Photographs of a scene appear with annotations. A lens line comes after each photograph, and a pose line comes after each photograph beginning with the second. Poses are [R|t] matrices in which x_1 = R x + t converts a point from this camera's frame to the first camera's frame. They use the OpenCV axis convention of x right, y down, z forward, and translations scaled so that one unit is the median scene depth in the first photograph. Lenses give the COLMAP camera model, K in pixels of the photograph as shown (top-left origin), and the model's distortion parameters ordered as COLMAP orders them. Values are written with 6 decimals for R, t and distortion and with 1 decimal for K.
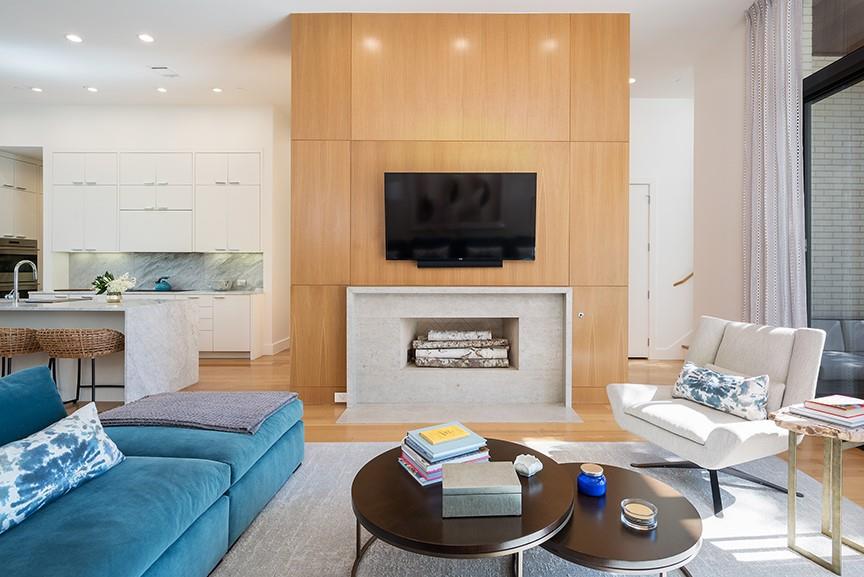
lens RADIAL K [[434.8, 0, 469.5], [0, 434.8, 265.9], [0, 0, 1]] dist [0.004066, -0.000194]
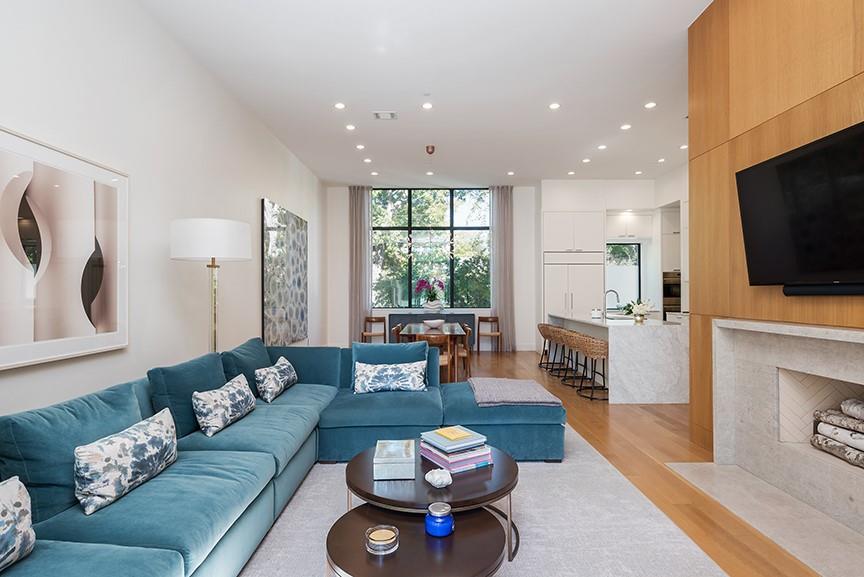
lens RADIAL K [[463.2, 0, 441.8], [0, 463.2, 292.7], [0, 0, 1]] dist [0.016614, 0.001645]
pose [[0.020163, -0.002643, -0.999793, 0.567651], [0.010778, 0.999939, -0.002426, -0.005385], [0.999739, -0.010727, 0.020190, 0.419587]]
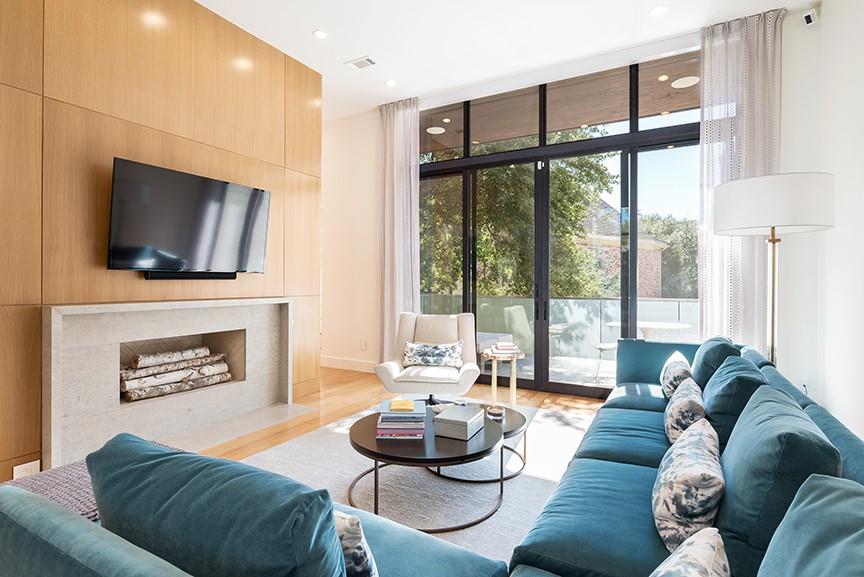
lens RADIAL K [[463.2, 0, 414.6], [0, 463.2, 271.6], [0, 0, 1]] dist [0.016614, 0.001645]
pose [[0.508800, 0.016943, 0.860718, -0.595228], [-0.010545, 0.999854, -0.013448, -0.004320], [-0.860820, -0.002234, 0.508904, 0.101877]]
